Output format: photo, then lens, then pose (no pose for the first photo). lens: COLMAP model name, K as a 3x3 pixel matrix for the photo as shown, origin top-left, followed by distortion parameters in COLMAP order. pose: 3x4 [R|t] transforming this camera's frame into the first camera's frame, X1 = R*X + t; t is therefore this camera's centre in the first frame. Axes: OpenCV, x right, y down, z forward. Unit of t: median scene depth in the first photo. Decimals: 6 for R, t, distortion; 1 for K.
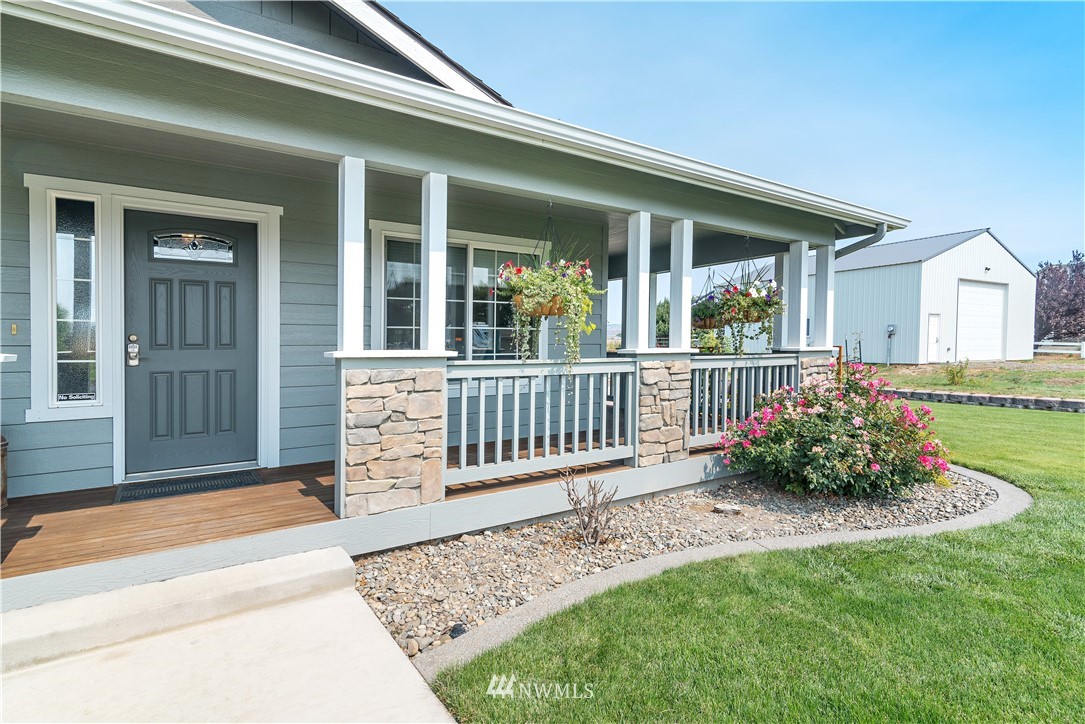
lens RADIAL K [[550.9, 0, 535.6], [0, 550.9, 352.2], [0, 0, 1]] dist [0.006178, 0.001581]
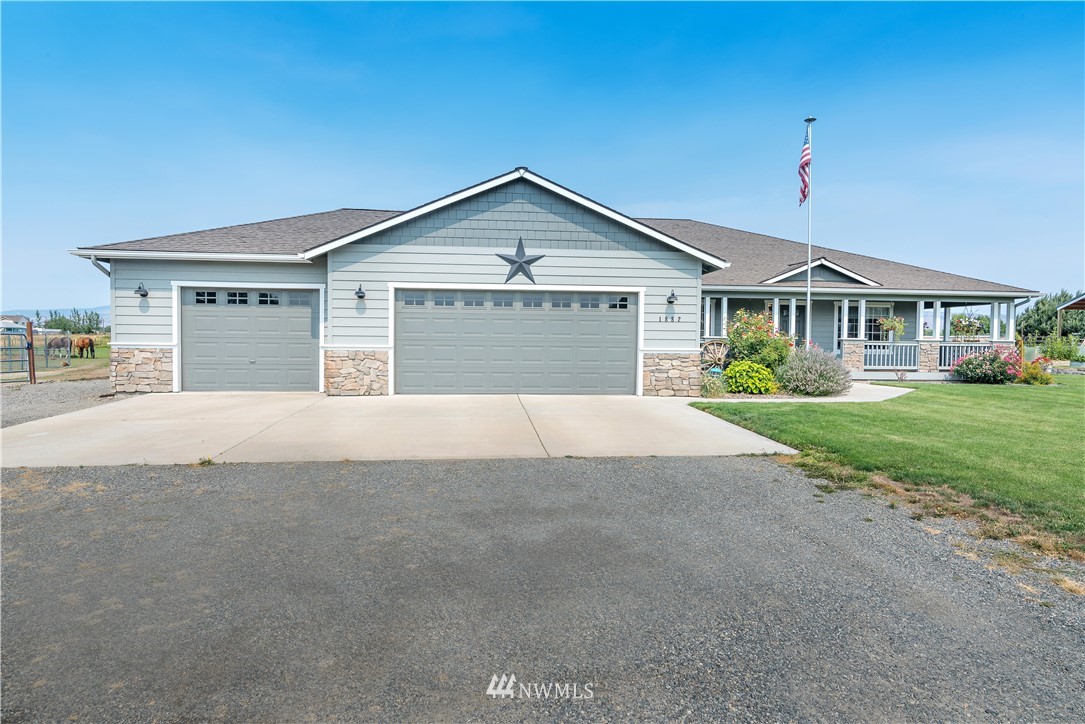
lens RADIAL K [[716.8, 0, 535.1], [0, 716.8, 340.3], [0, 0, 1]] dist [0.003331, 0.000094]
pose [[0.889941, 0.011768, -0.455925, 0.090236], [-0.019346, 0.999741, -0.011958, 0.106406], [0.455666, 0.019462, 0.889938, -4.311477]]
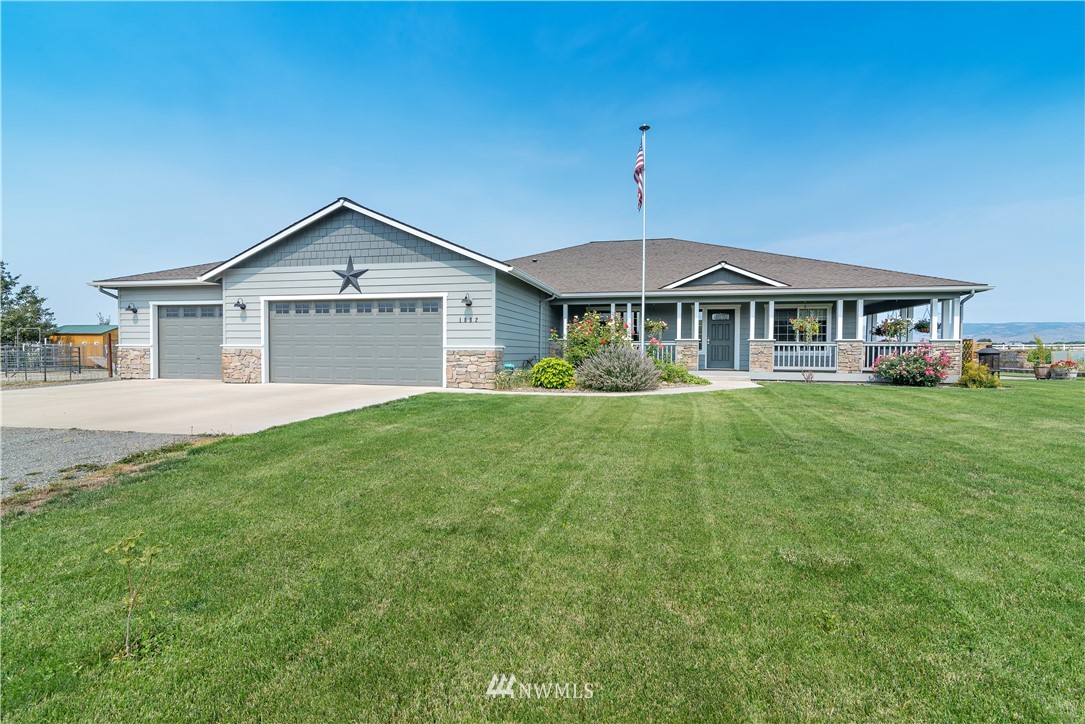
lens RADIAL K [[550.9, 0, 536.5], [0, 550.9, 351.2], [0, 0, 1]] dist [0.006178, 0.001581]
pose [[0.679828, 0.006195, -0.733345, 1.463328], [-0.019081, 0.999775, -0.009243, 0.139023], [0.733123, 0.020277, 0.679794, -2.790733]]
